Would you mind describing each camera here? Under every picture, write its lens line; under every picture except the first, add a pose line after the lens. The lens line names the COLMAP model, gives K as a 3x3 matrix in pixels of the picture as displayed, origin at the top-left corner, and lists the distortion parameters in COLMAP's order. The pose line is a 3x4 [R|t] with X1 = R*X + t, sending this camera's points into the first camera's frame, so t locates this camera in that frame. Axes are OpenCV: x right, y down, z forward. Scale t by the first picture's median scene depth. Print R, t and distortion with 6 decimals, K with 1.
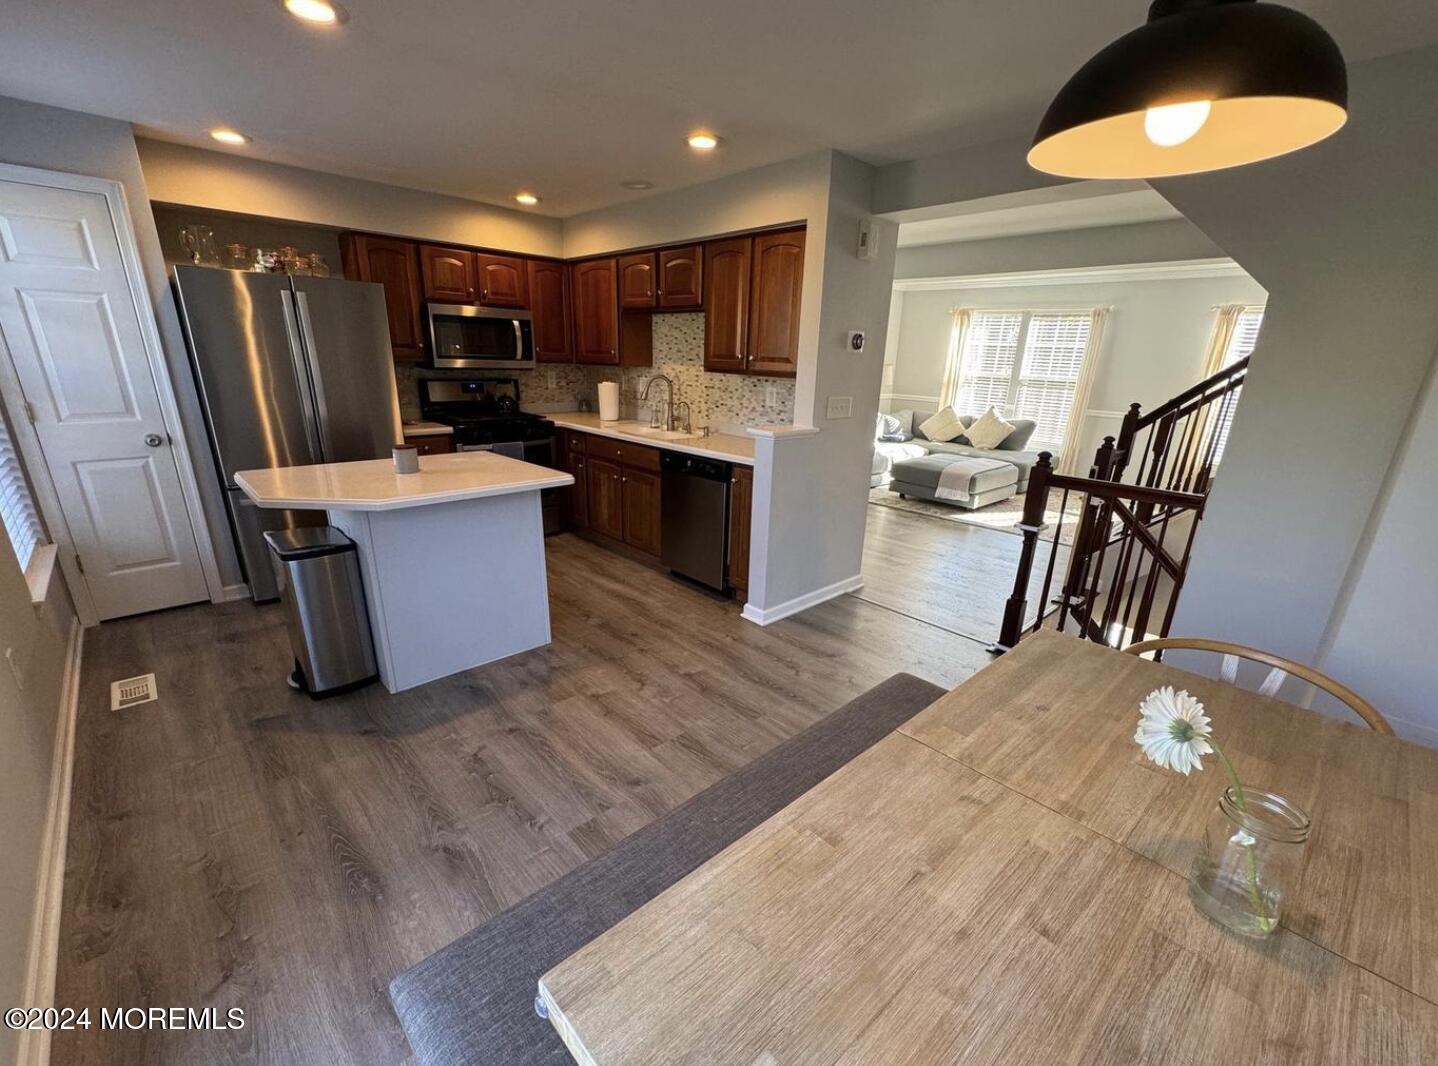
lens RADIAL K [[609.6, 0, 722.6], [0, 609.6, 562.8], [0, 0, 1]] dist [0.000022, -0.000032]
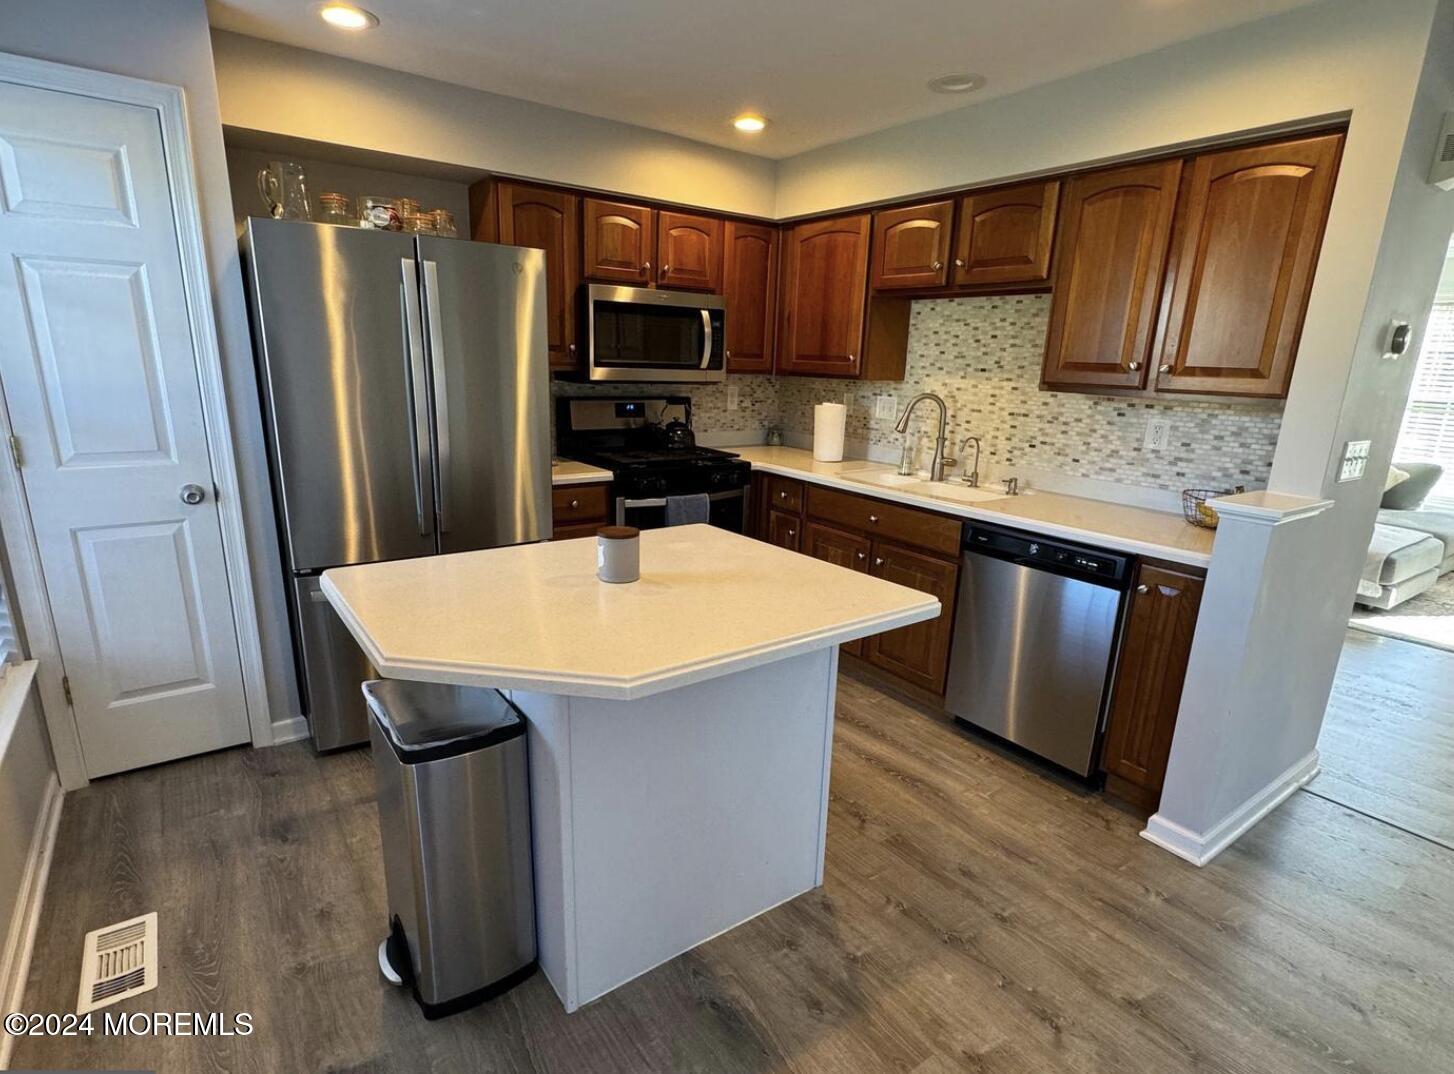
lens RADIAL K [[757.3, 0, 726.1], [0, 757.3, 565.6], [0, 0, 1]] dist [0.000129, 0.000617]
pose [[0.991065, 0.037454, -0.128012, -0.237751], [-0.045703, 0.997021, -0.062127, -0.086111], [0.125304, 0.067423, 0.989825, 0.249966]]
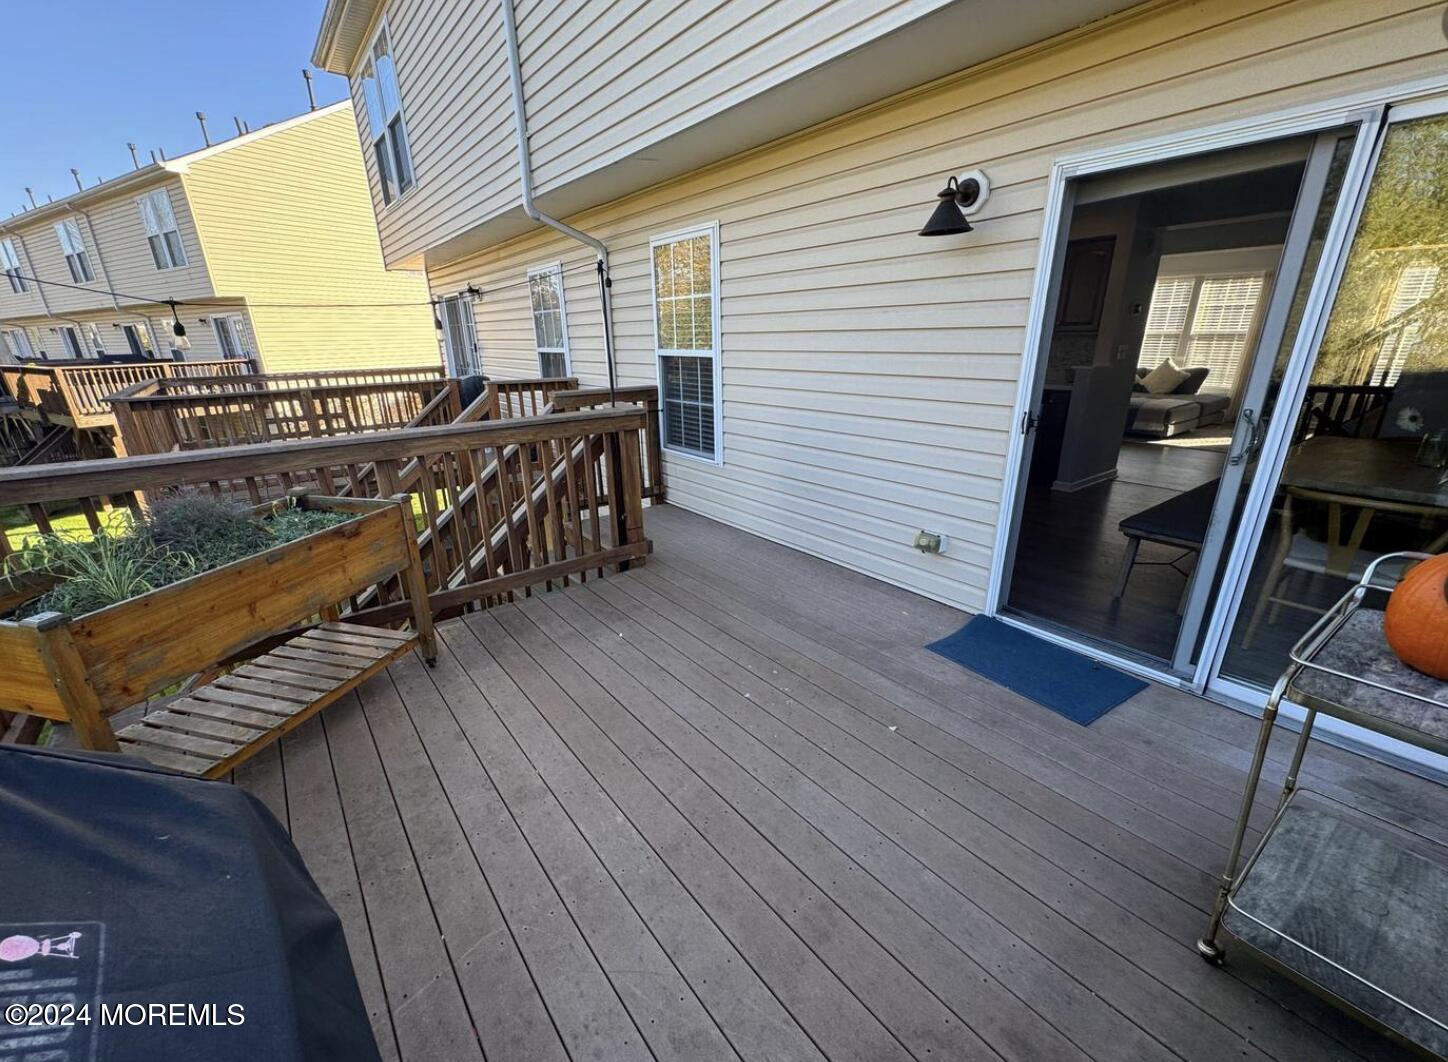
lens RADIAL K [[607.5, 0, 727.5], [0, 607.5, 566.6], [0, 0, 1]] dist [-0.000413, 0.000343]
pose [[0.993680, -0.009737, -0.111831, -0.572398], [0.013666, 0.999314, 0.034427, 0.200073], [0.111419, -0.035737, 0.993131, -0.593070]]
